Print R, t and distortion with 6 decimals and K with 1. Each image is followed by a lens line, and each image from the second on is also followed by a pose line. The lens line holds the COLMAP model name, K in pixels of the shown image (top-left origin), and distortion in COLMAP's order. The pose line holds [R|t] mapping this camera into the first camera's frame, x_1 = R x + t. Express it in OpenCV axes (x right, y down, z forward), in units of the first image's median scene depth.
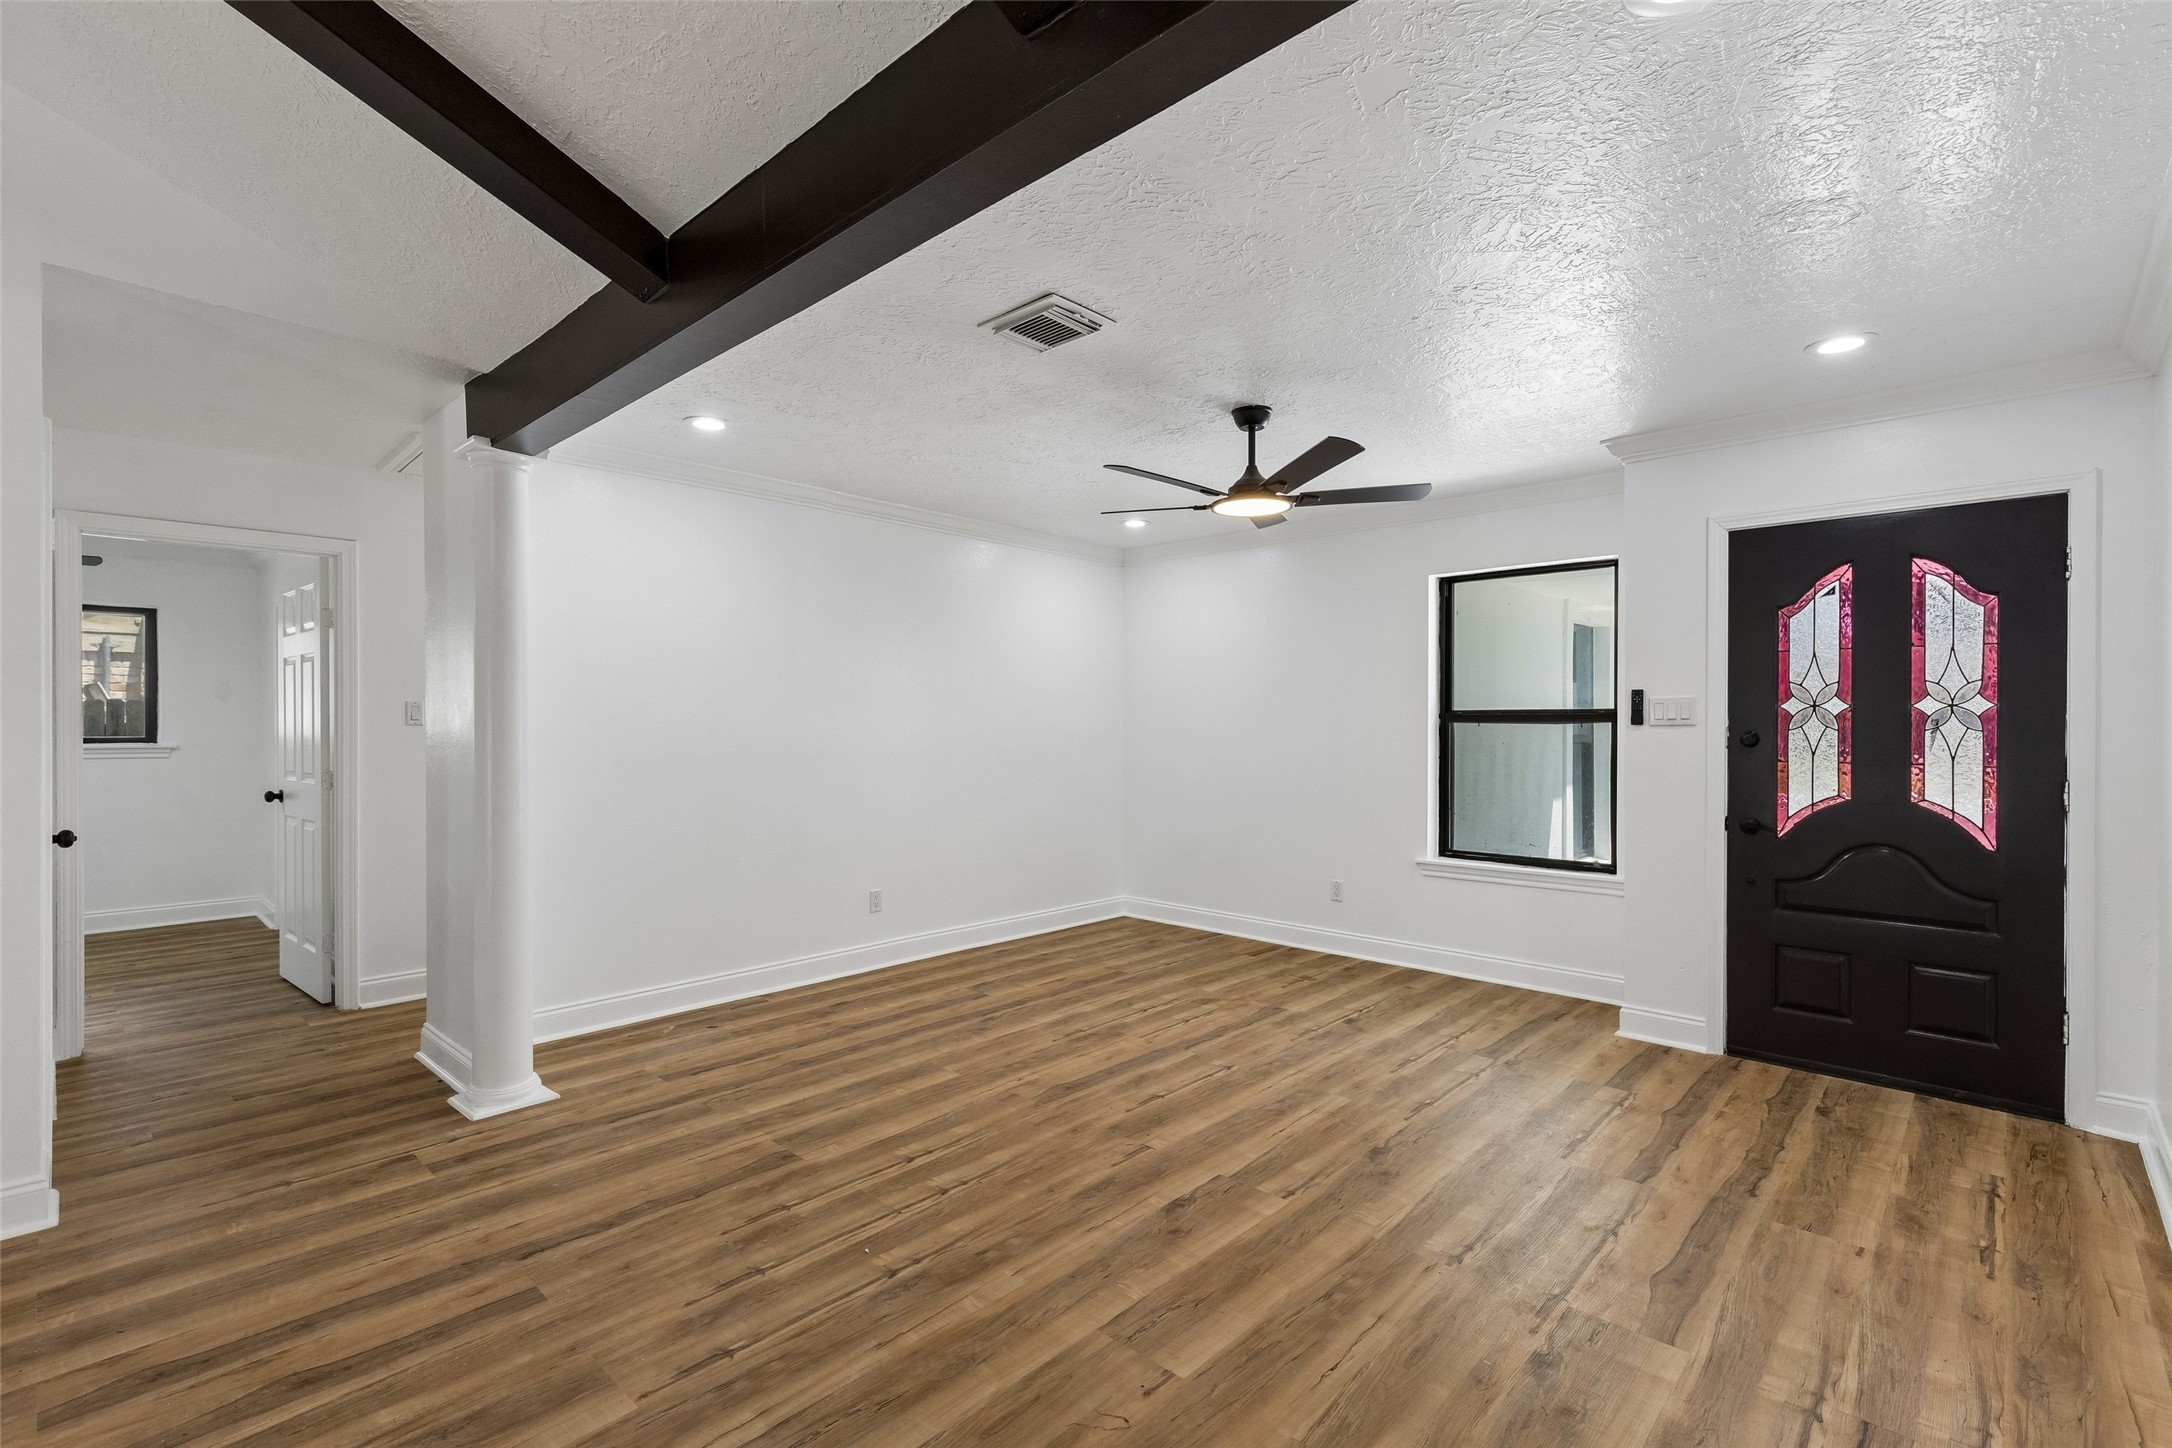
lens RADIAL K [[980.0, 0, 1090.2], [0, 980.0, 729.5], [0, 0, 1]] dist [0.006577, -0.000570]
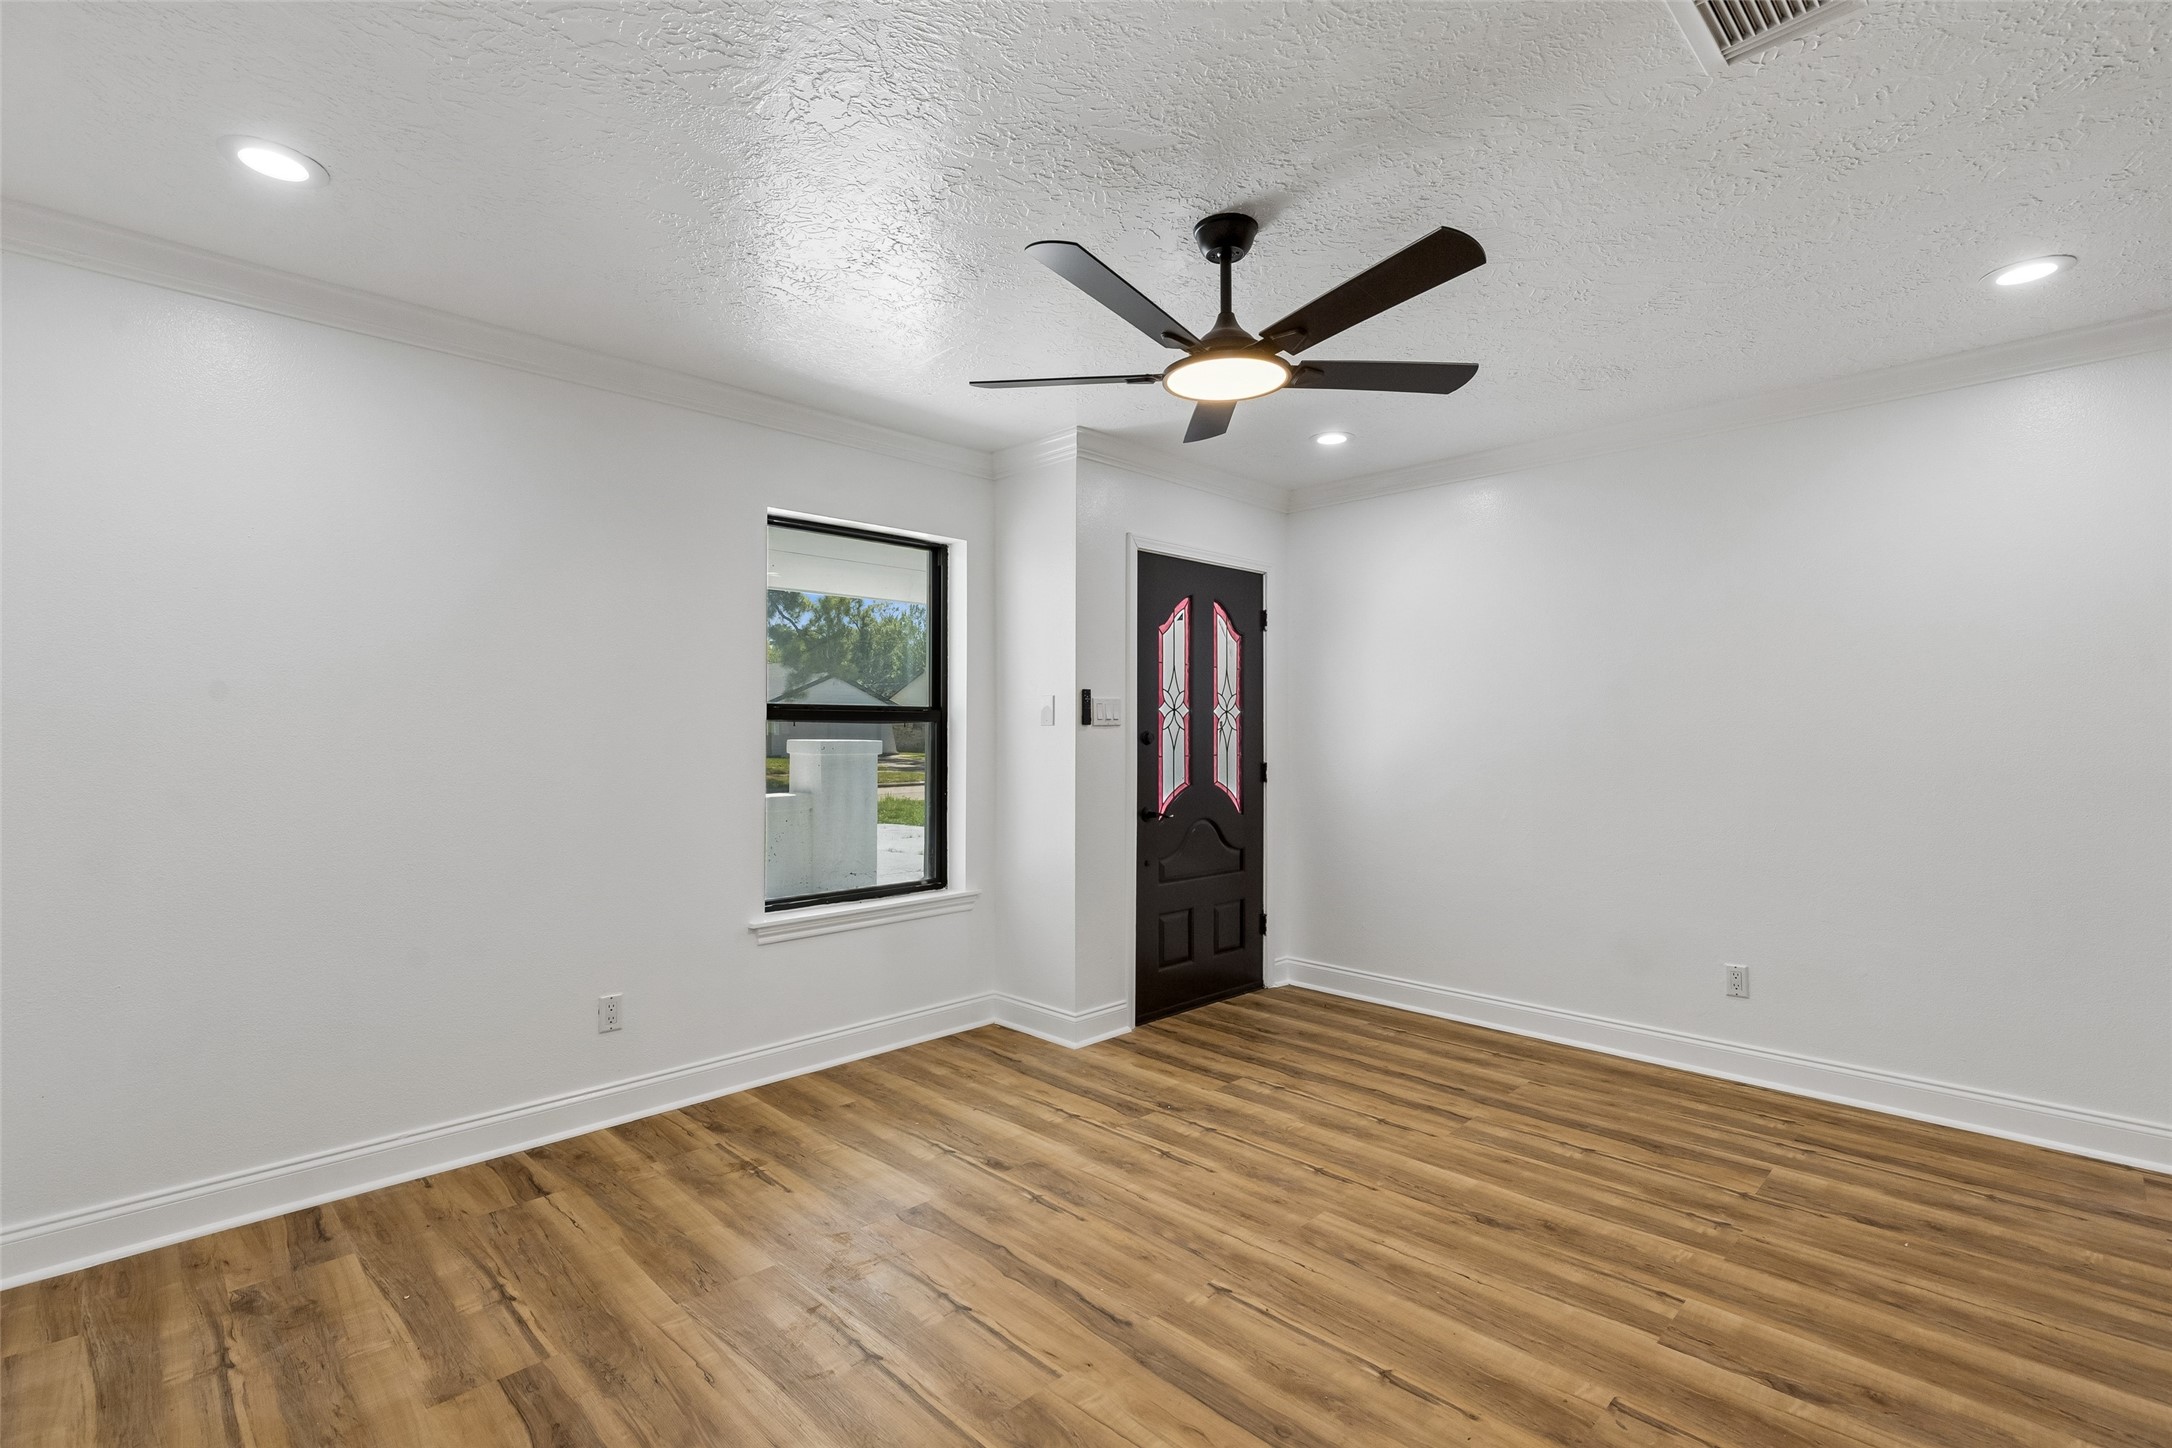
lens RADIAL K [[980.0, 0, 1082.2], [0, 980.0, 729.6], [0, 0, 1]] dist [0.006577, -0.000570]
pose [[0.040675, -0.002436, 0.999169, -0.473217], [0.001175, 0.999996, 0.002390, -0.002038], [-0.999172, 0.001077, 0.040678, 1.078692]]
